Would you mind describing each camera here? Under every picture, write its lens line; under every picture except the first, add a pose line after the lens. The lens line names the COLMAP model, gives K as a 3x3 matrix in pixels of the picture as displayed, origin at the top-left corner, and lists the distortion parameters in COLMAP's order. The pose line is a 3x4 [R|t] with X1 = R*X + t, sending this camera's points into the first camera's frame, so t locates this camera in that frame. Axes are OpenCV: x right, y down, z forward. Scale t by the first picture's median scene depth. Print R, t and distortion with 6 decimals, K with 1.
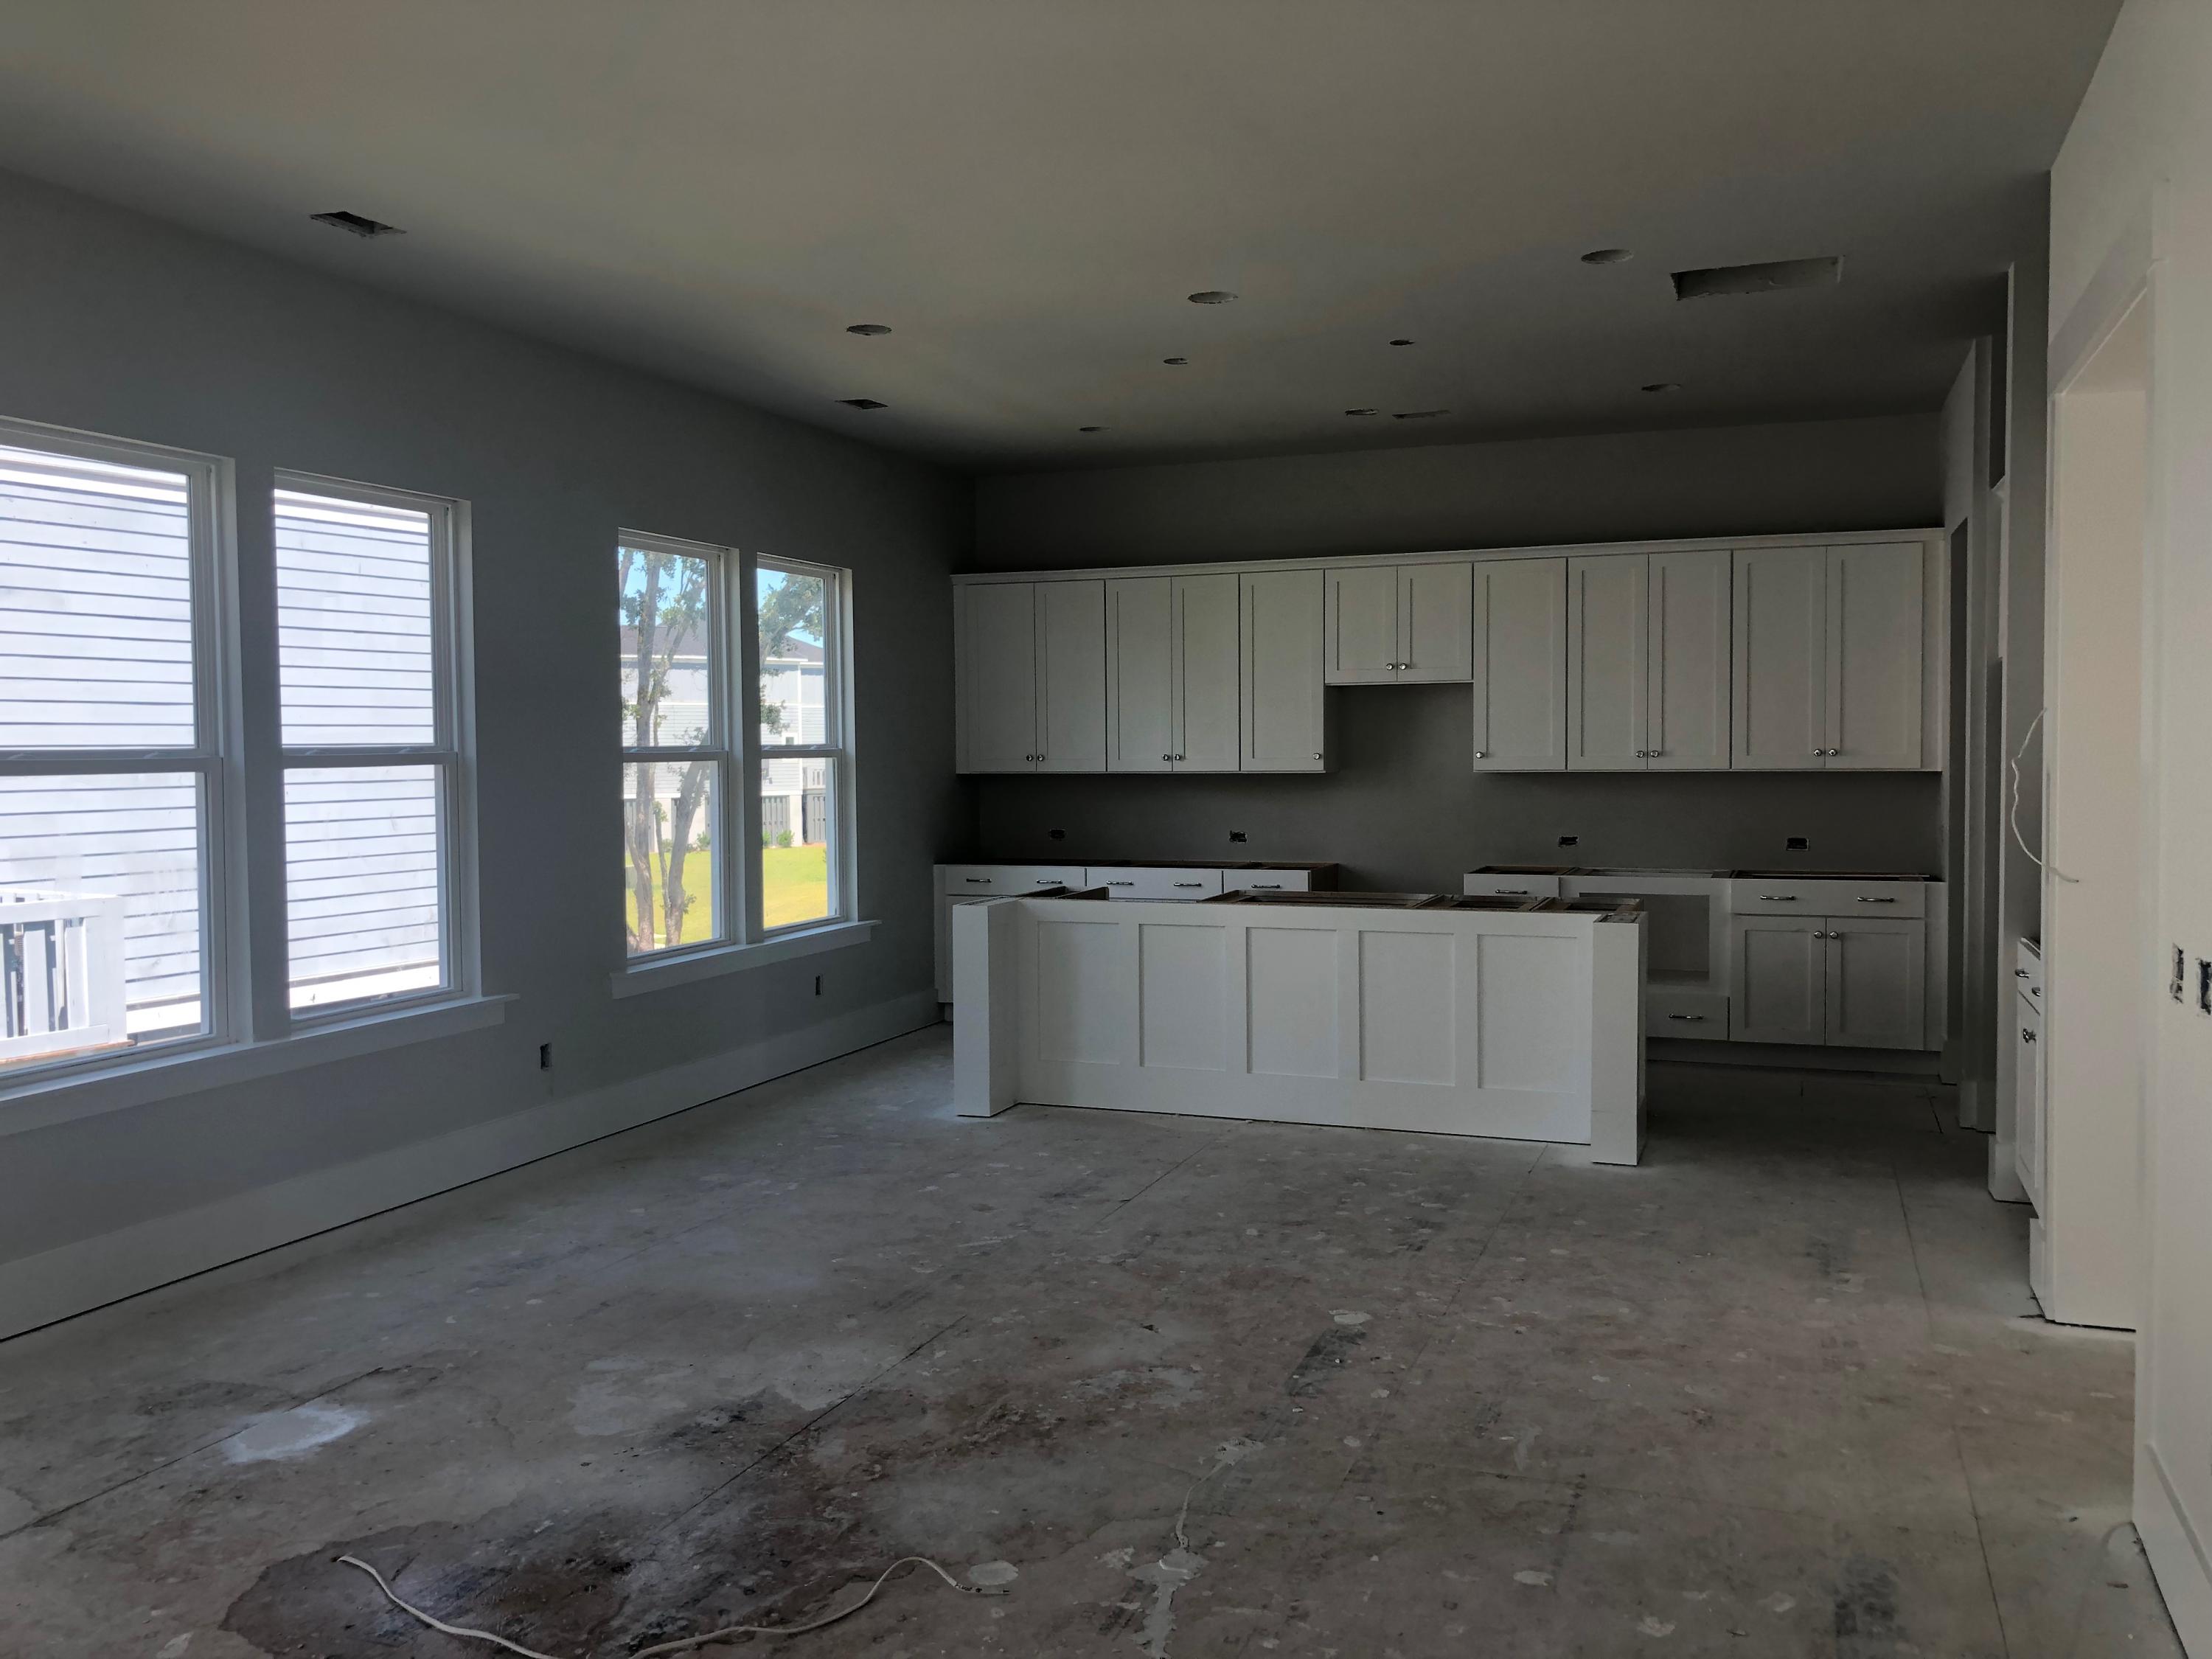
lens RADIAL K [[1855.1, 0, 1106.0], [0, 1855.1, 829.5], [0, 0, 1]] dist [-0.026207, -0.001329]
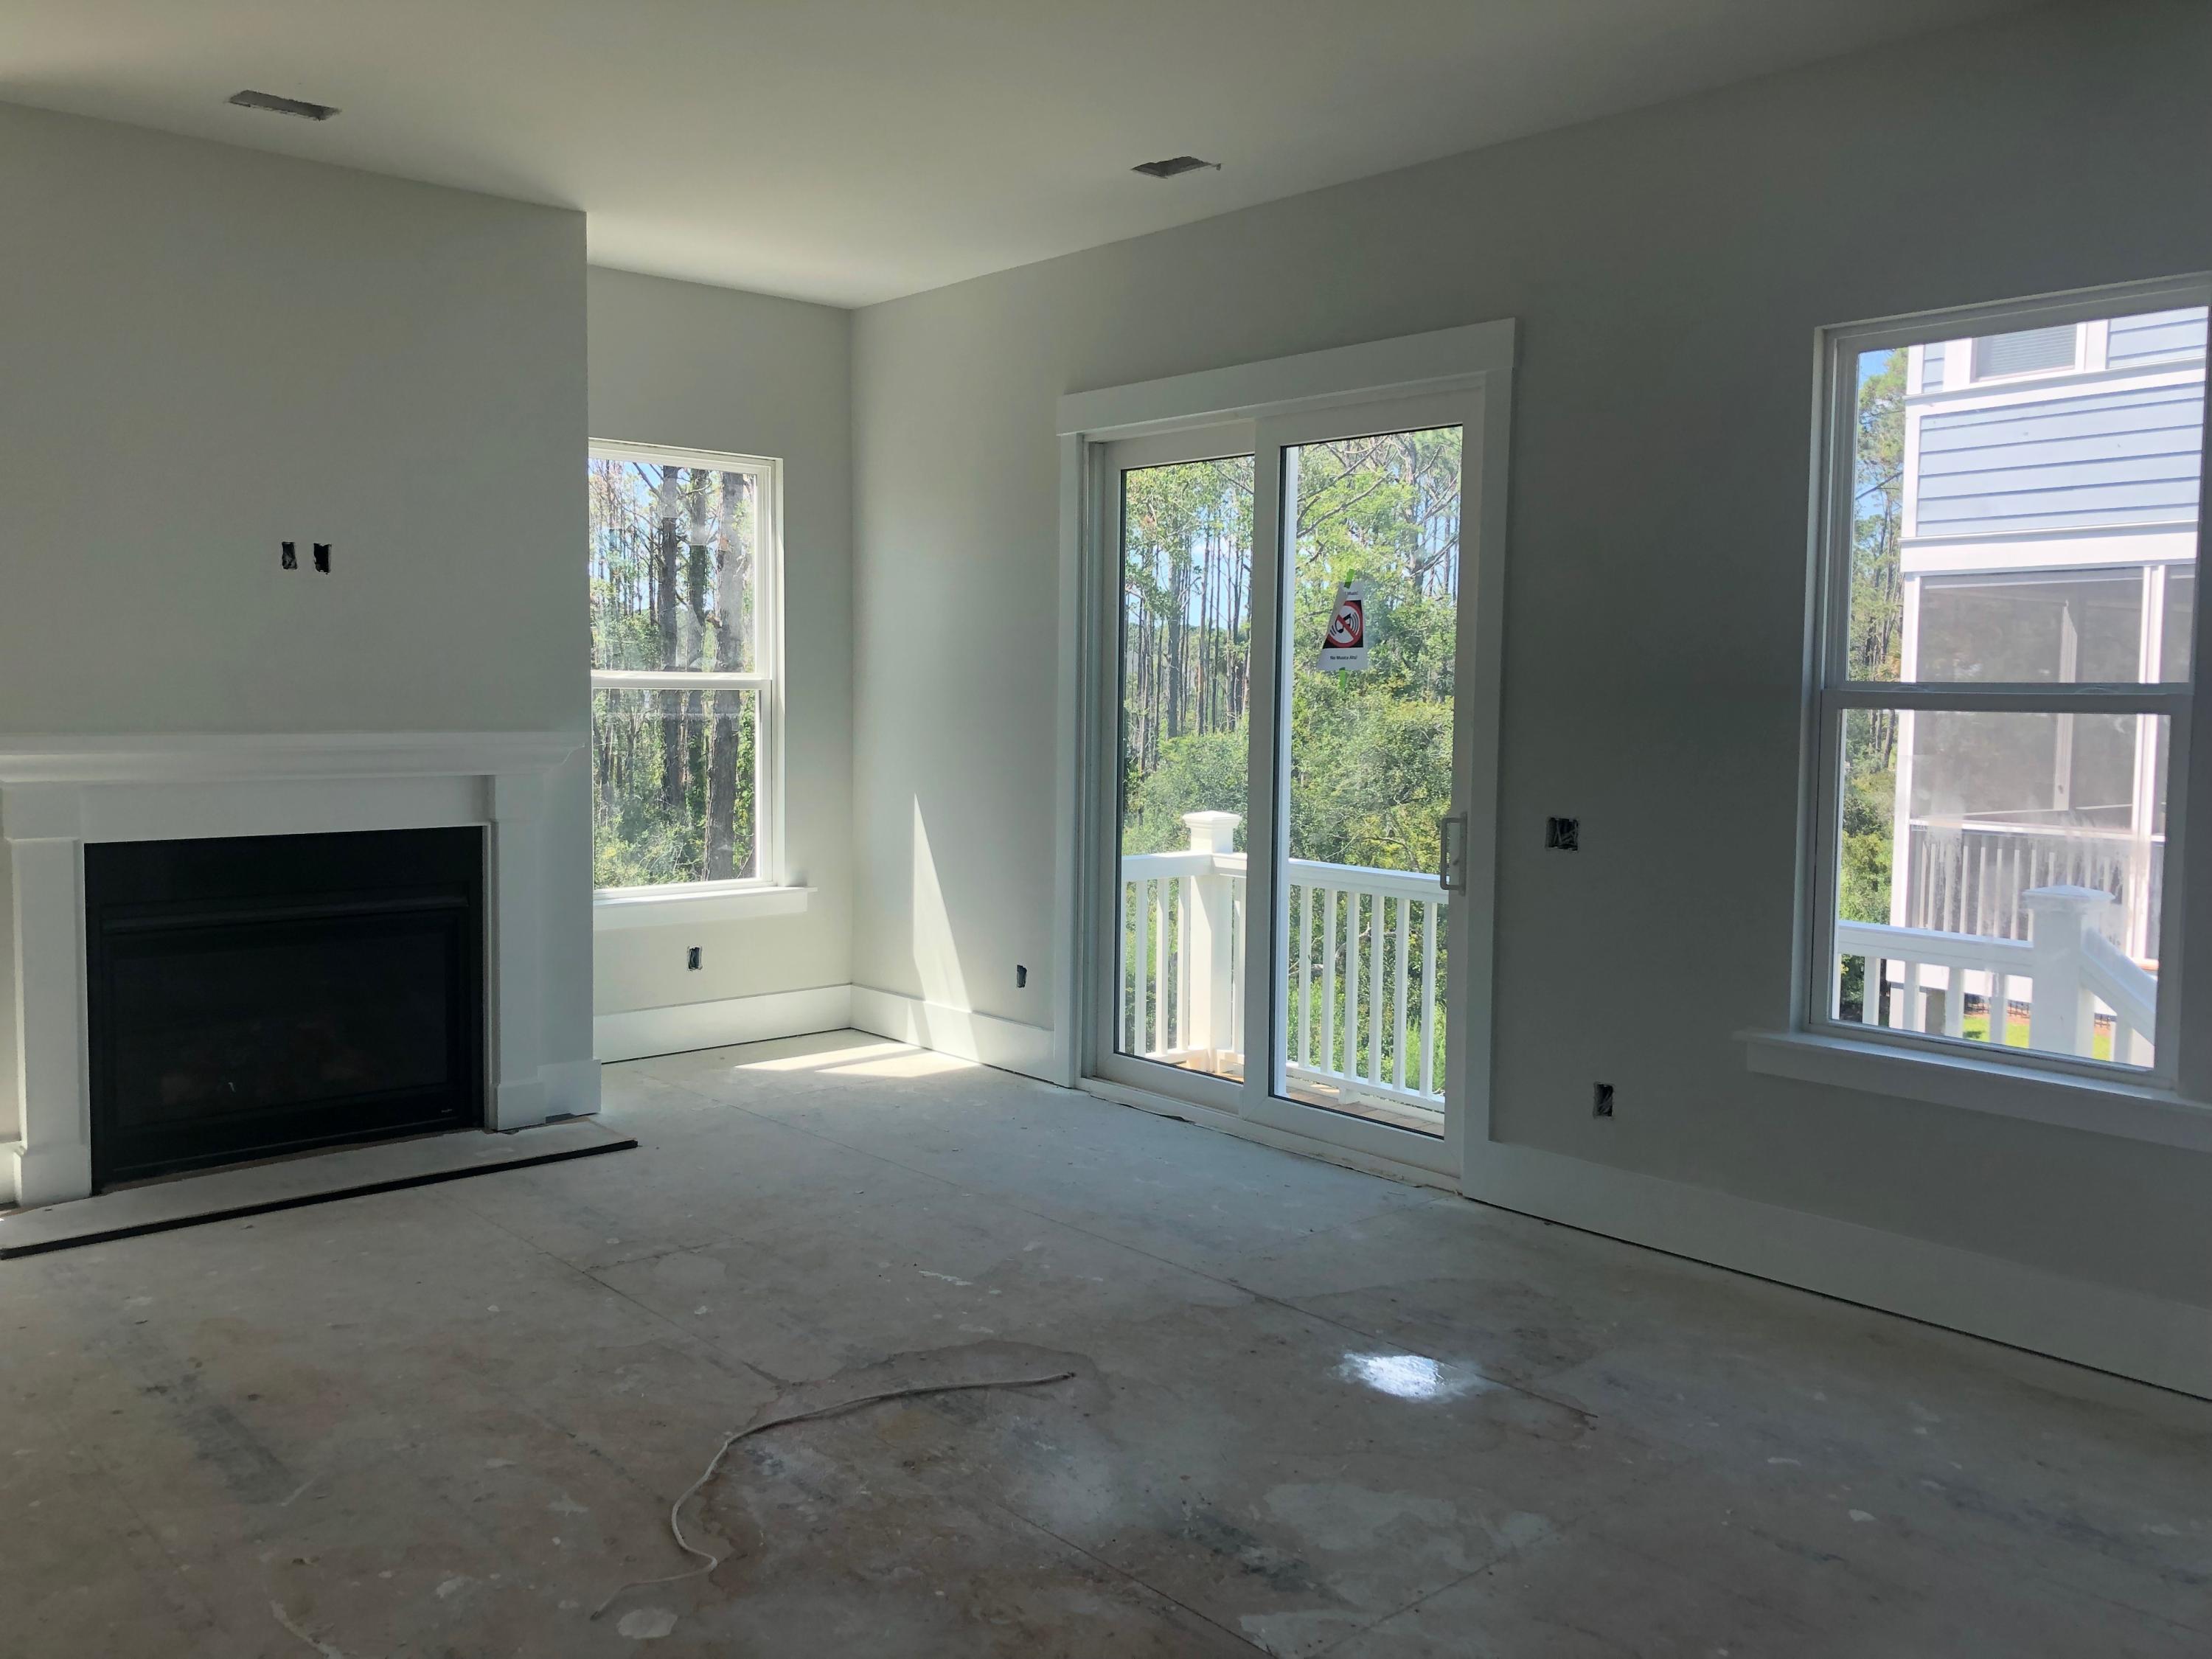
lens RADIAL K [[1819.5, 0, 1107.5], [0, 1819.5, 799.6], [0, 0, 1]] dist [0.080147, -0.125810]
pose [[-0.474384, 0.062930, -0.878066, 0.455866], [-0.047315, 0.994177, 0.096814, -0.061609], [0.879046, 0.087473, -0.468644, 1.243281]]
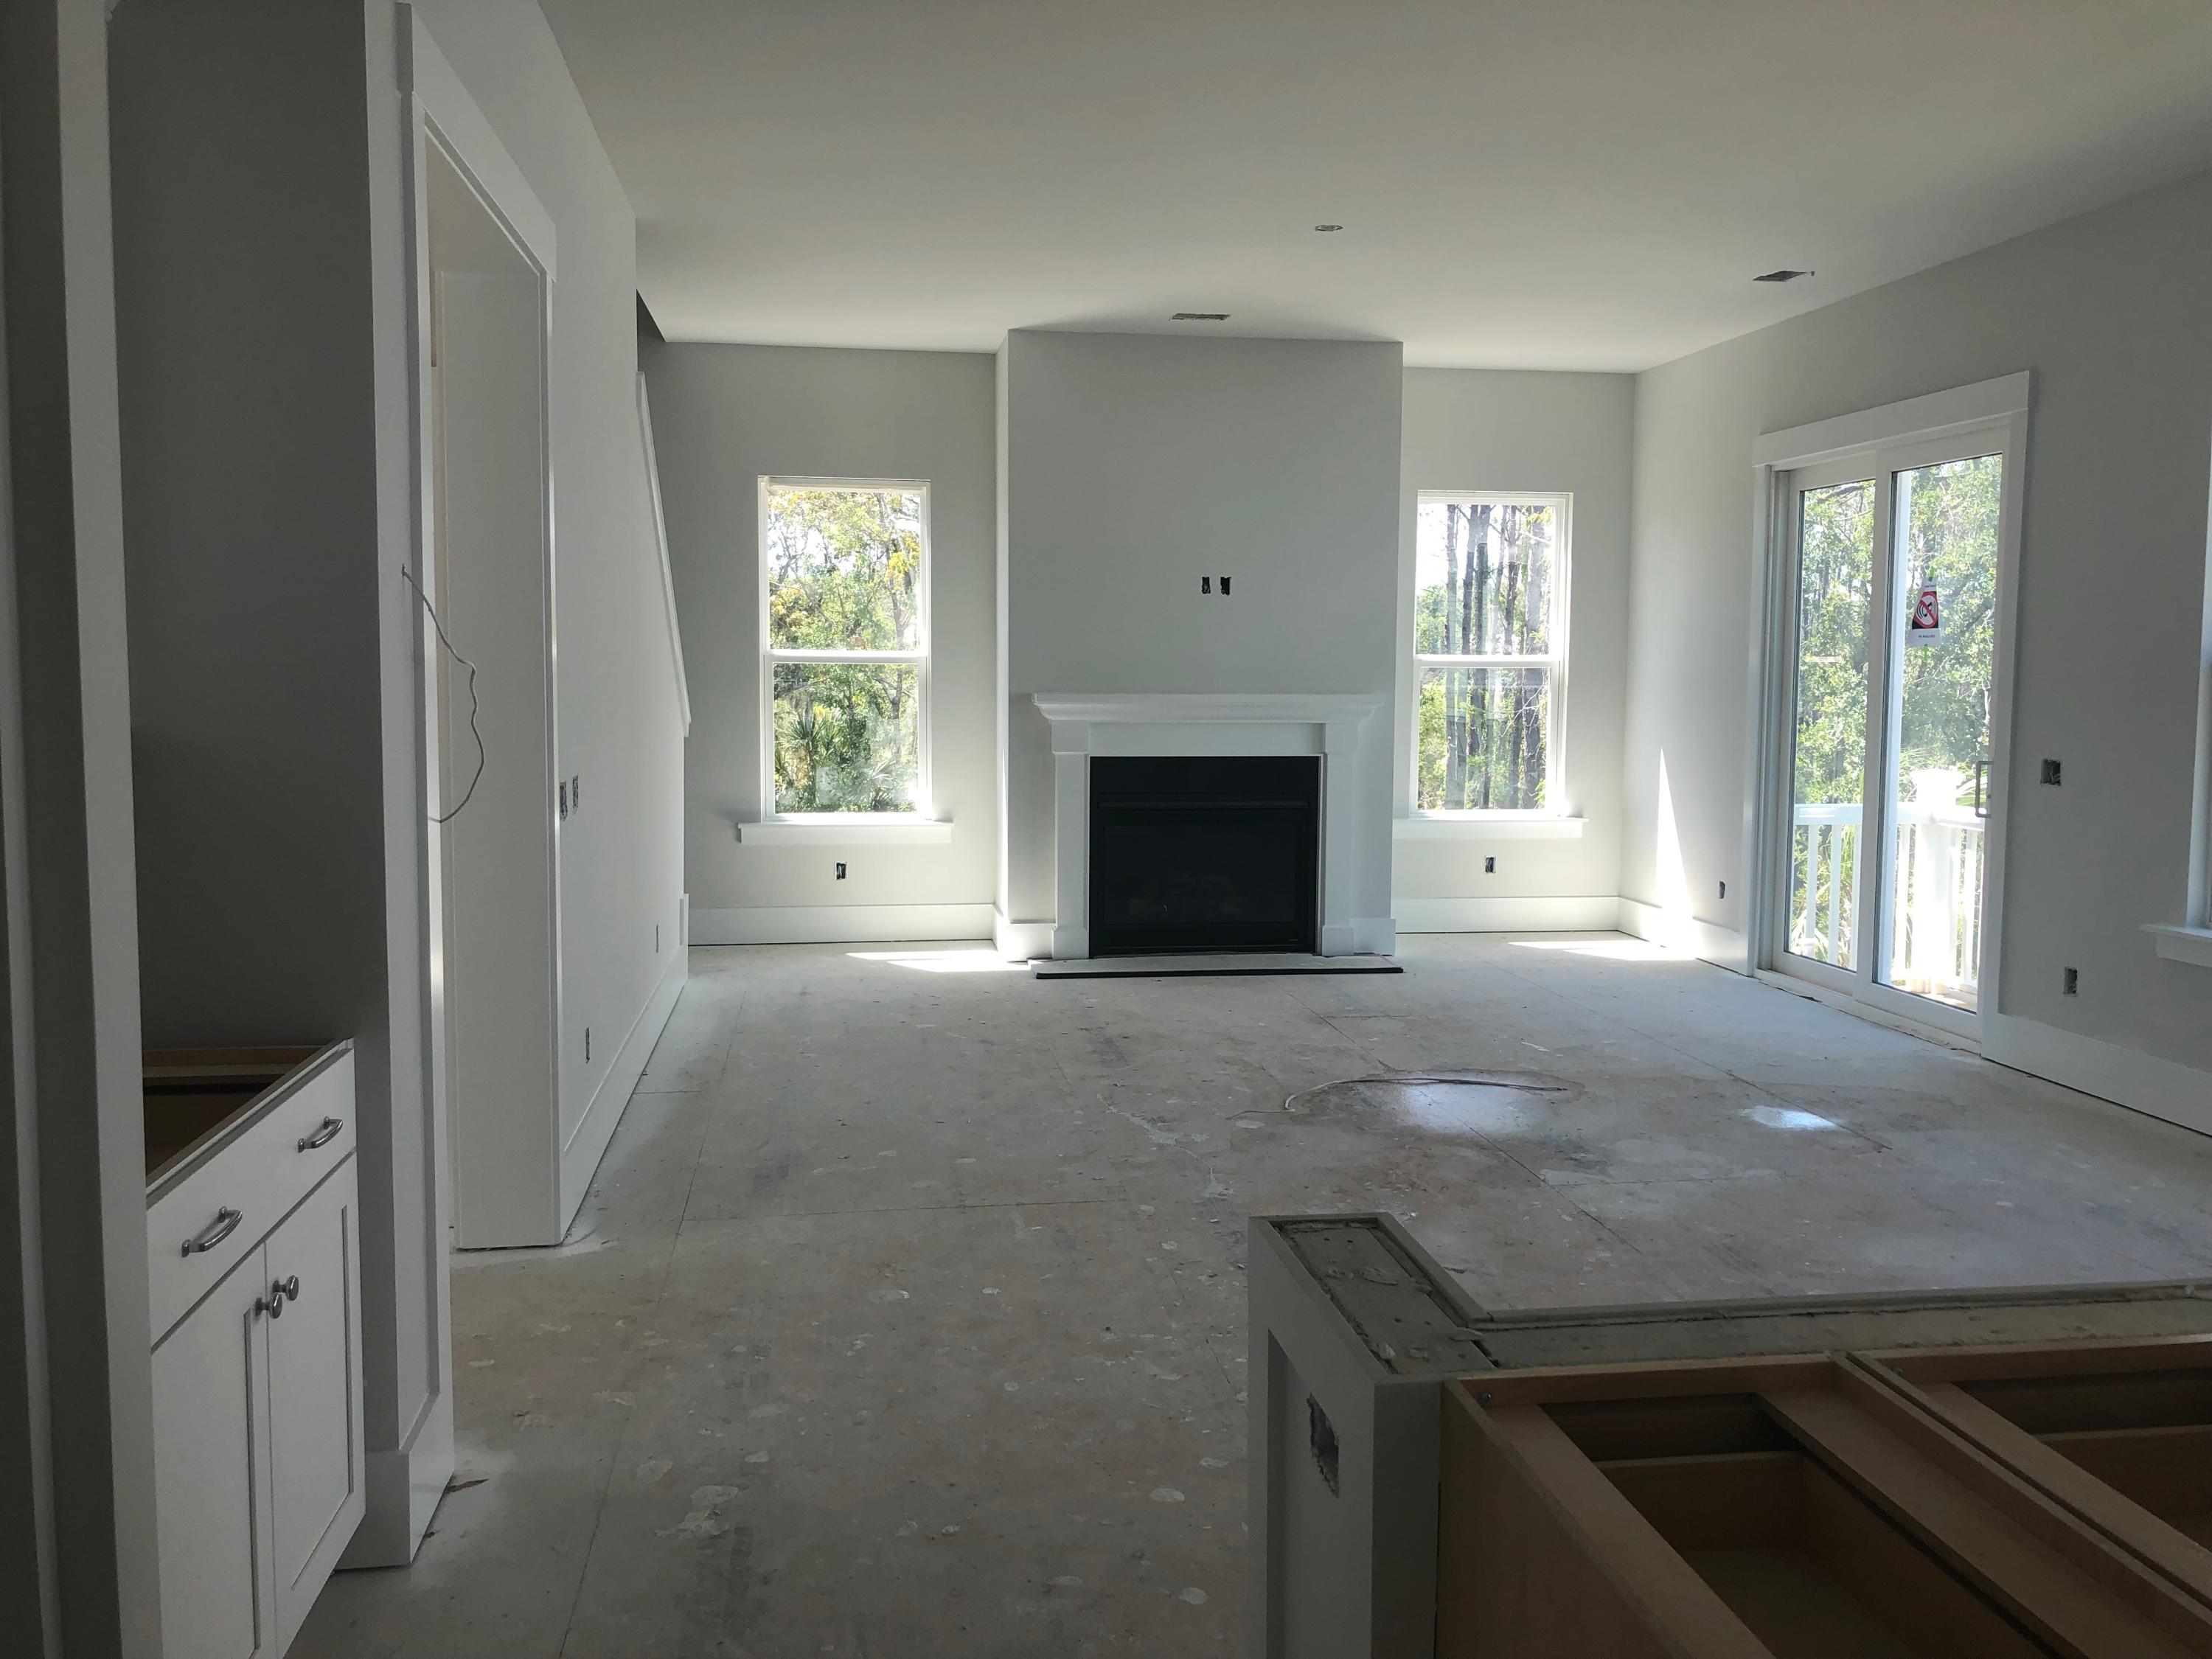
lens RADIAL K [[1819.5, 0, 1107.5], [0, 1819.5, 799.6], [0, 0, 1]] dist [0.080147, -0.125810]
pose [[-0.876902, 0.042155, -0.478817, 0.691691], [-0.018597, 0.992426, 0.121432, -0.087227], [0.480309, 0.115389, -0.869476, 1.905663]]
